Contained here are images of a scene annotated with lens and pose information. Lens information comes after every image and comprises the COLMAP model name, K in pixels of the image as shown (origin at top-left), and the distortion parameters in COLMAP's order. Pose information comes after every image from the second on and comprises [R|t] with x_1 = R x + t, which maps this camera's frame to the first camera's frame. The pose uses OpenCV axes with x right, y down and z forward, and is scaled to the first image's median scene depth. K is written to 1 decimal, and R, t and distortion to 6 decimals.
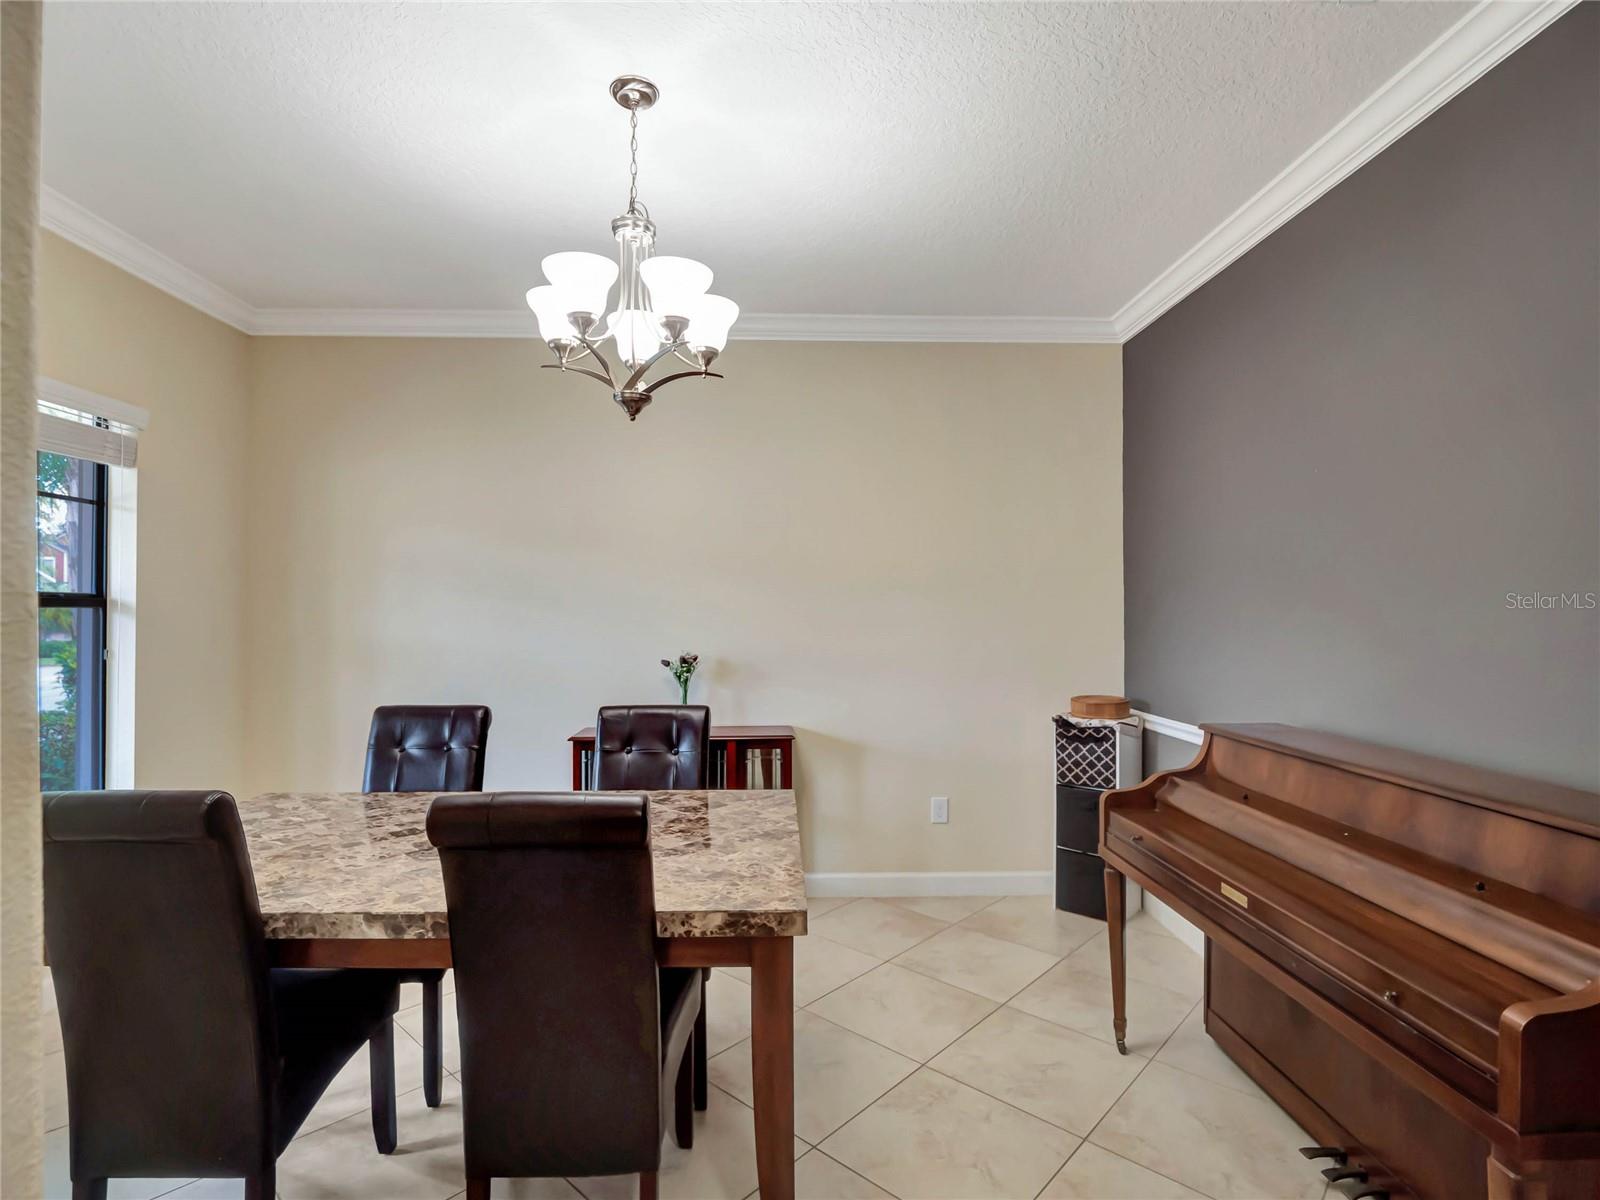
lens RADIAL K [[782.7, 0, 803.6], [0, 782.7, 597.6], [0, 0, 1]] dist [-0.013895, -0.000969]
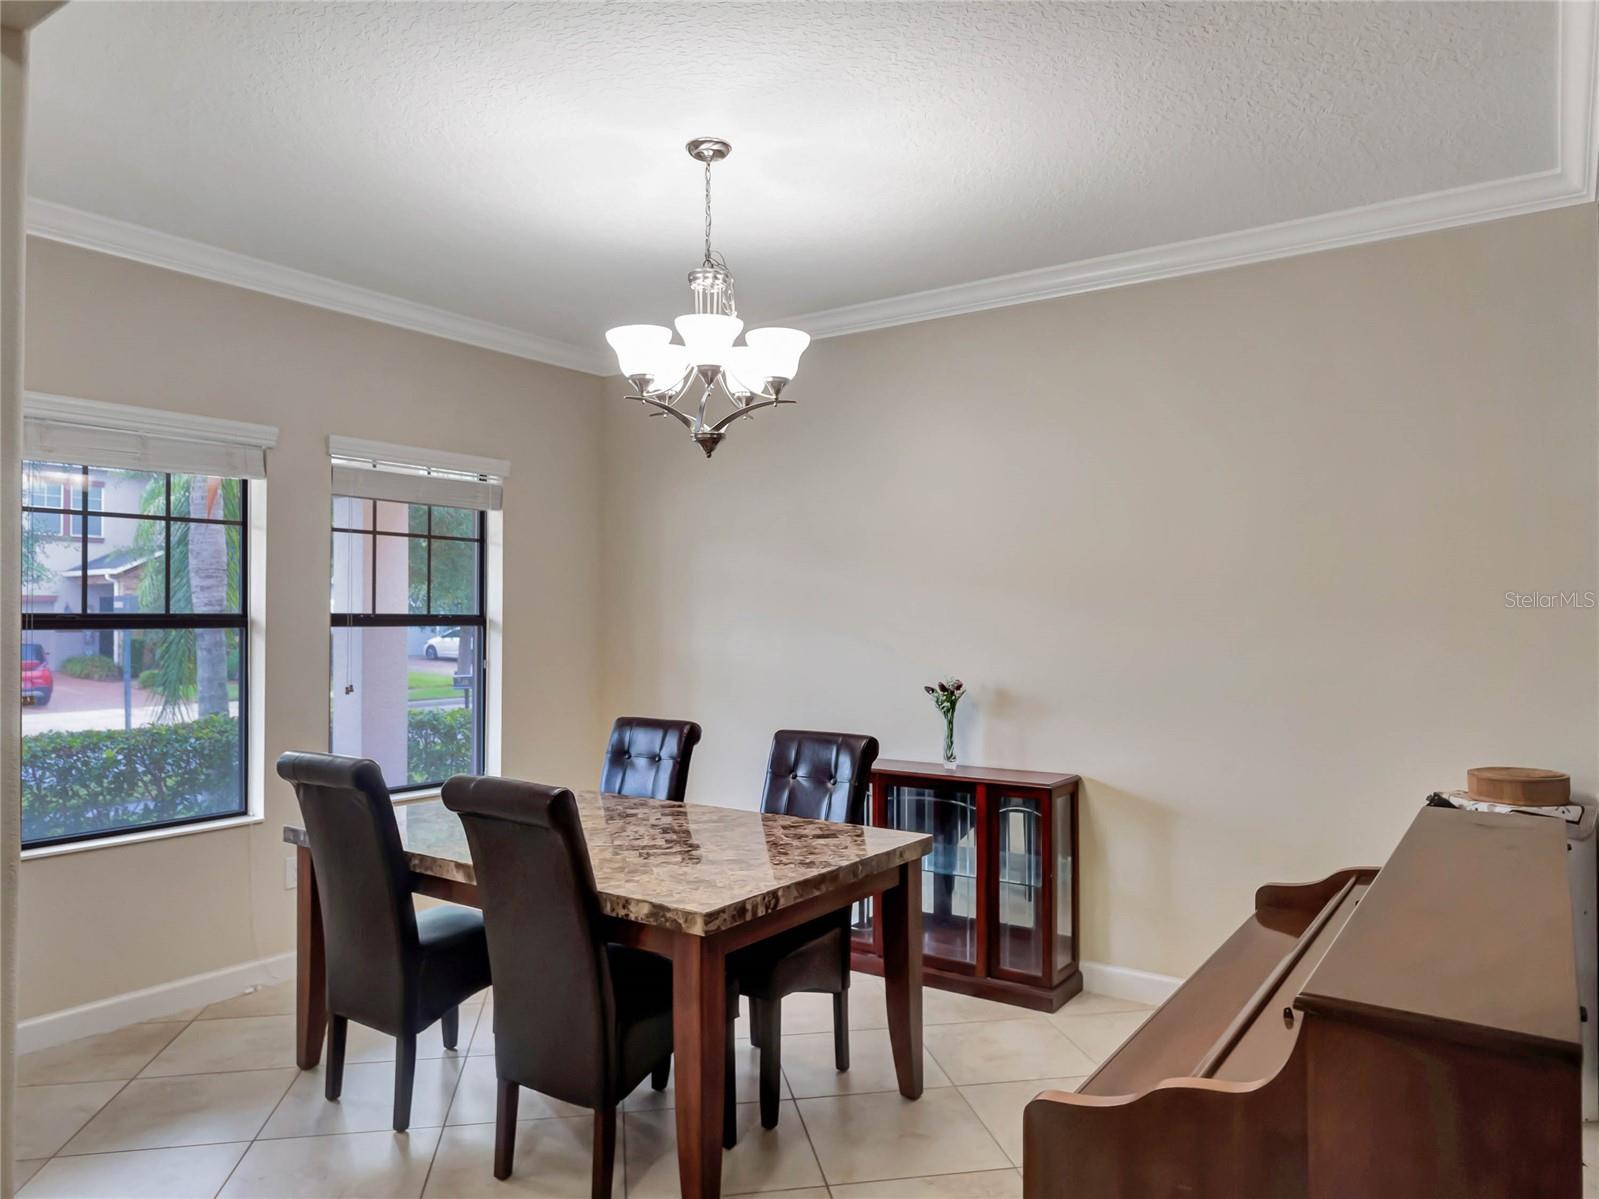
lens RADIAL K [[1090.2, 0, 799.9], [0, 1090.2, 585.3], [0, 0, 1]] dist [0.001532, -0.000253]
pose [[0.797552, -0.018281, -0.602972, 0.752752], [0.011458, 0.999819, -0.015157, -0.028020], [0.603141, 0.005180, 0.797618, -0.109105]]
